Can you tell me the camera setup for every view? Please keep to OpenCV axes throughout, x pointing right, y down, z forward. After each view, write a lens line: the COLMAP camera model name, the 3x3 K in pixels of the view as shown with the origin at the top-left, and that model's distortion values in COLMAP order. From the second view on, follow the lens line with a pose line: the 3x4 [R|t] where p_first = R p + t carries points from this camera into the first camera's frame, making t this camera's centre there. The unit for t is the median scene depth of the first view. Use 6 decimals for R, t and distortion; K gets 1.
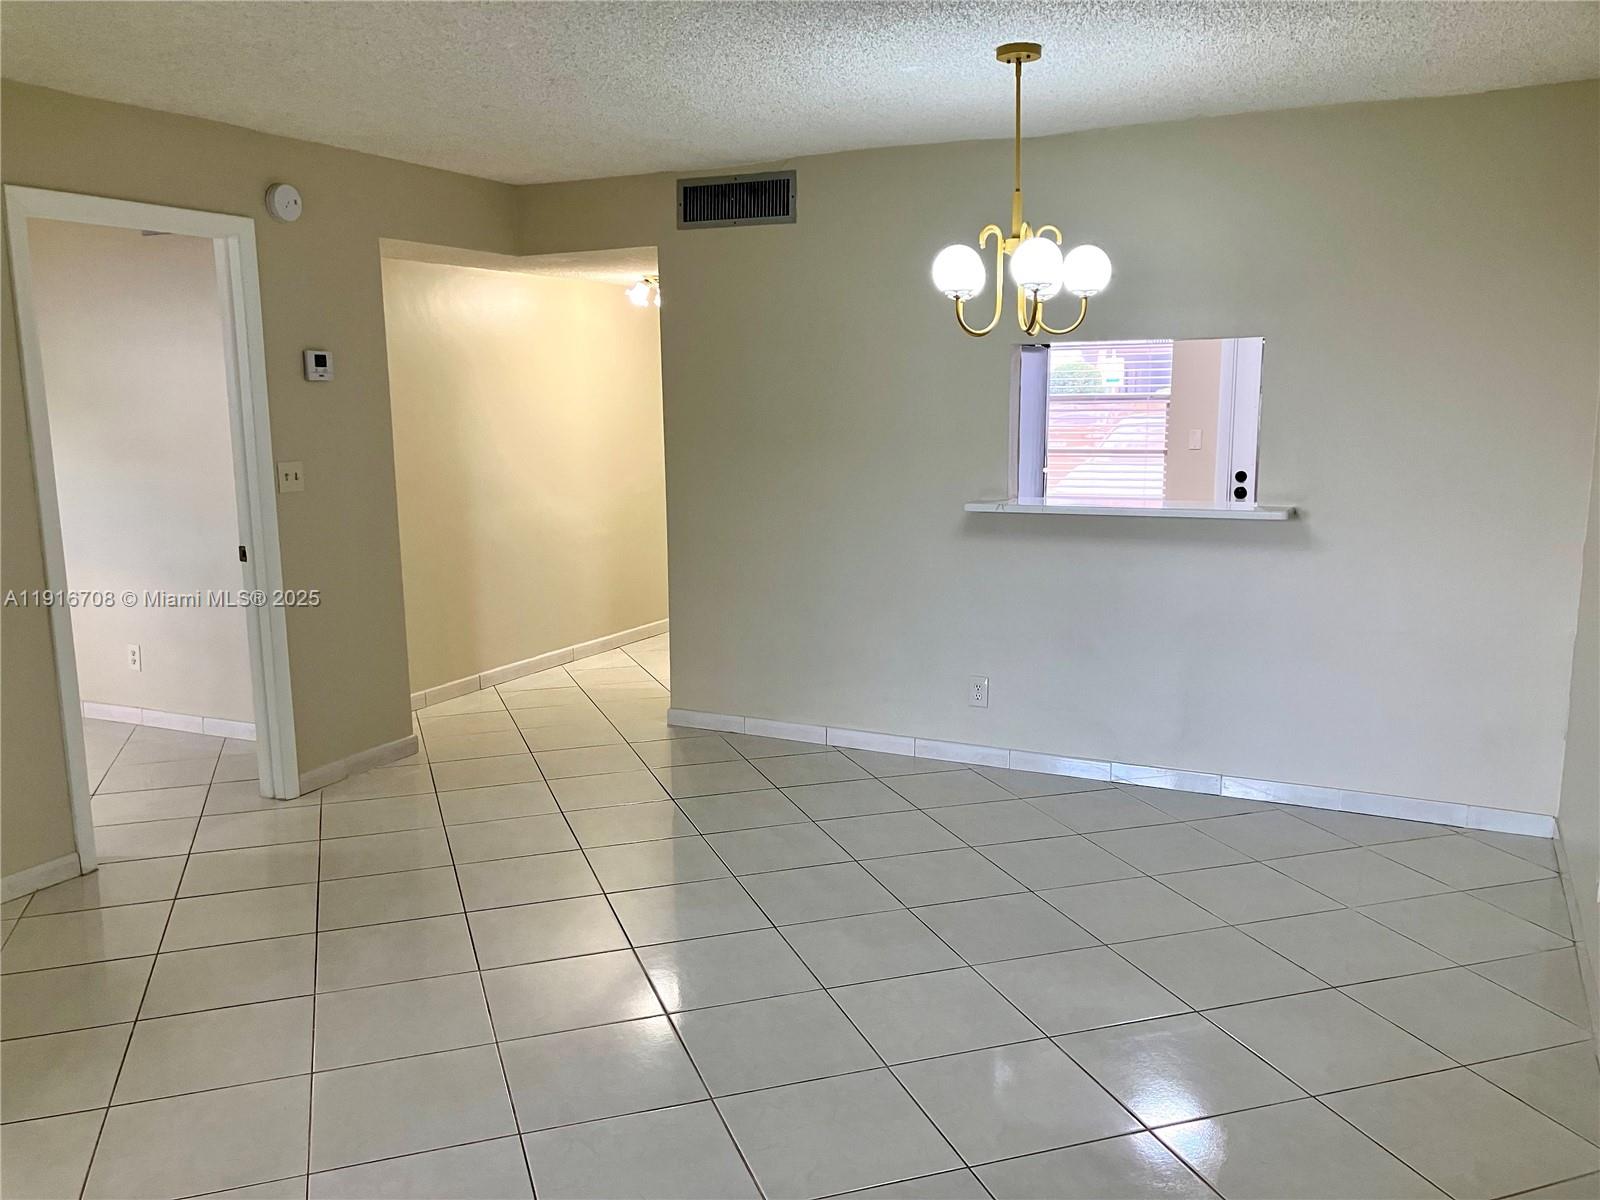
lens RADIAL K [[1317.7, 0, 801.2], [0, 1317.7, 610.3], [0, 0, 1]] dist [0.046587, -0.071998]
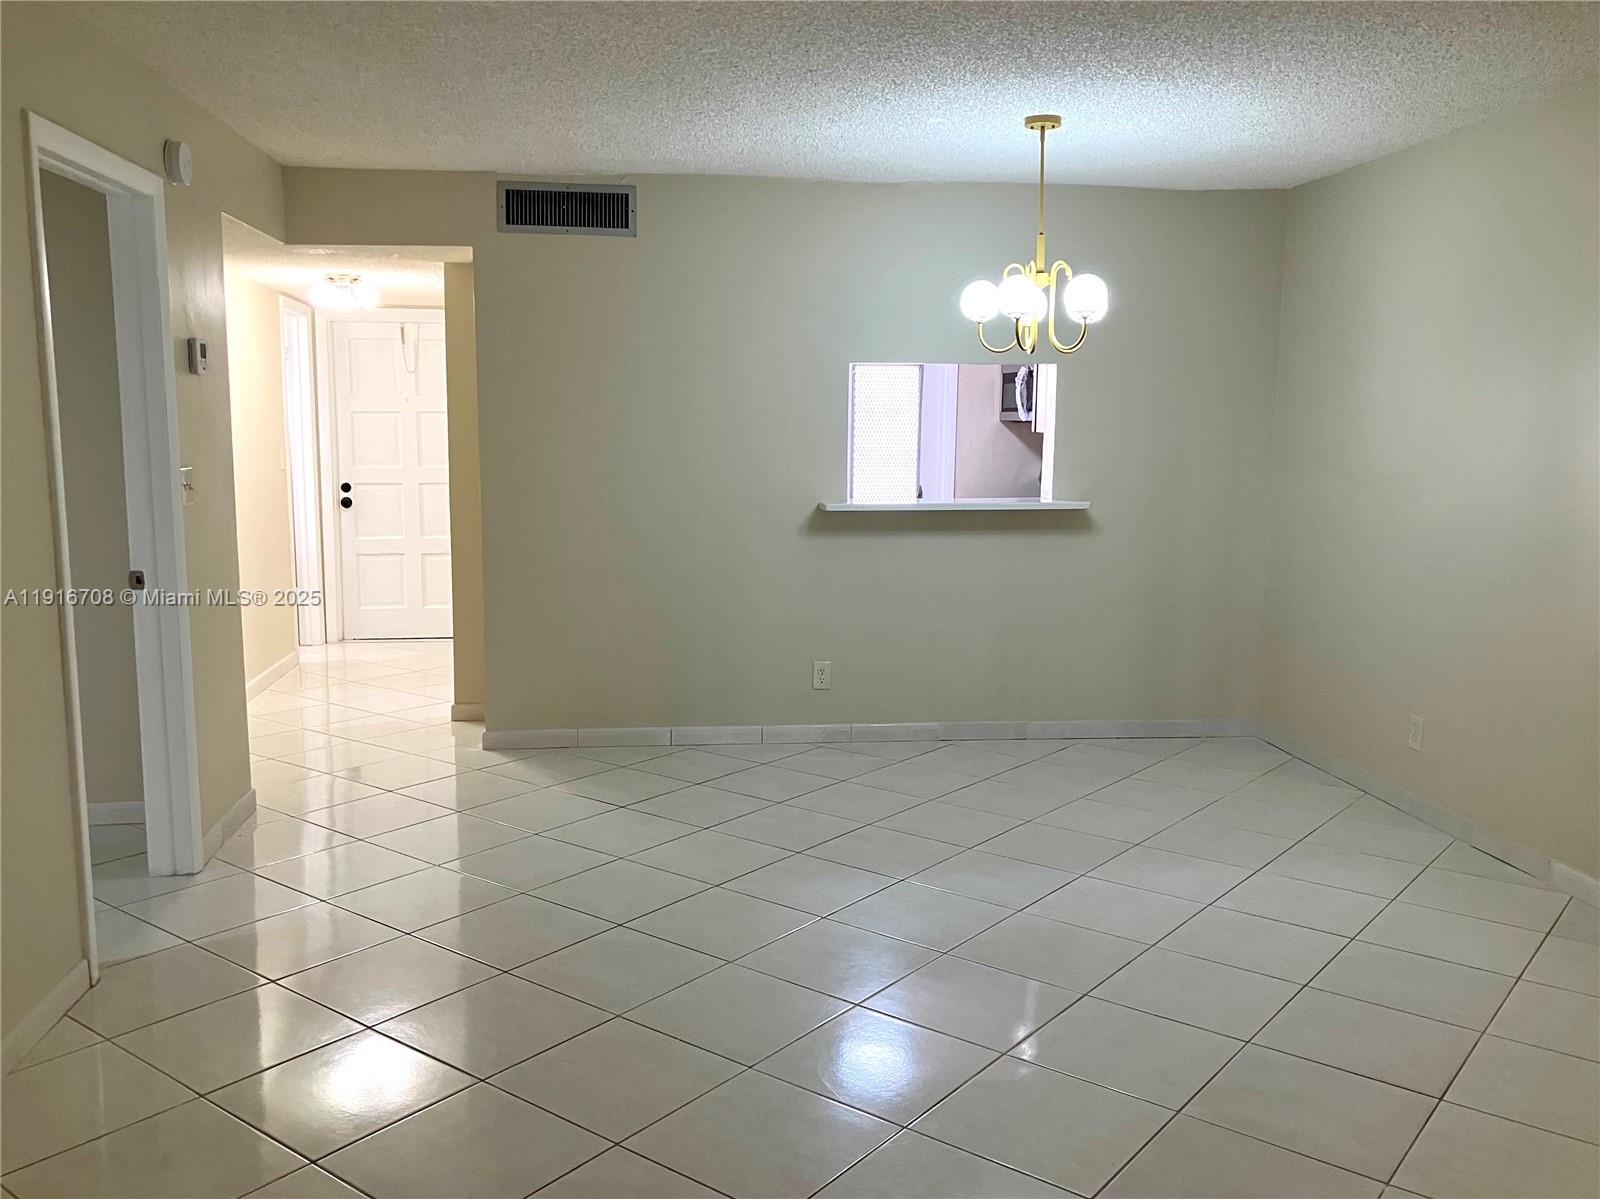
lens RADIAL K [[1347.9, 0, 770.6], [0, 1347.9, 602.7], [0, 0, 1]] dist [-0.002648, -0.012710]
pose [[0.838911, -0.060200, 0.540929, -0.502213], [0.076968, 0.996998, -0.008412, 0.007540], [-0.538799, 0.048691, 0.841026, 0.078132]]
